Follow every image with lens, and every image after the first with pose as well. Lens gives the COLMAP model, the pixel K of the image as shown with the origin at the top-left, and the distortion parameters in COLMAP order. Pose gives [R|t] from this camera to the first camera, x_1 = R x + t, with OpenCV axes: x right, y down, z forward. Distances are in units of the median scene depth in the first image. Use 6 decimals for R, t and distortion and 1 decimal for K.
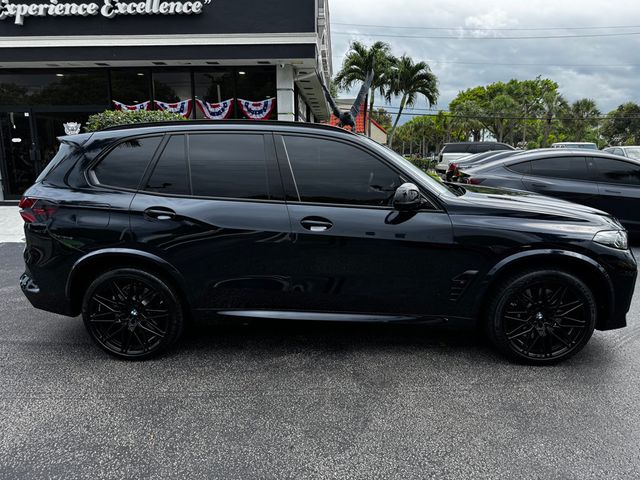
lens RADIAL K [[453.7, 0, 318.7], [0, 453.7, 239.1], [0, 0, 1]] dist [0.005717, -0.009813]
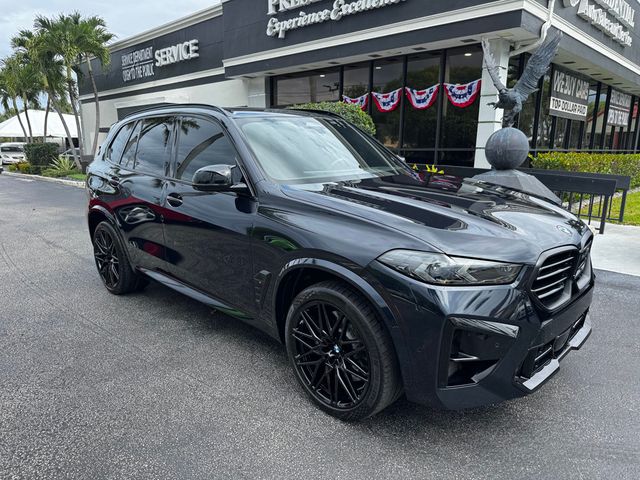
lens RADIAL K [[453.7, 0, 317.4], [0, 453.7, 241.4], [0, 0, 1]] dist [0.005717, -0.009813]
pose [[0.743758, 0.141945, -0.653204, 0.307440], [-0.127748, 0.989366, 0.069538, -0.017666], [0.656128, 0.031726, 0.753982, 0.136501]]
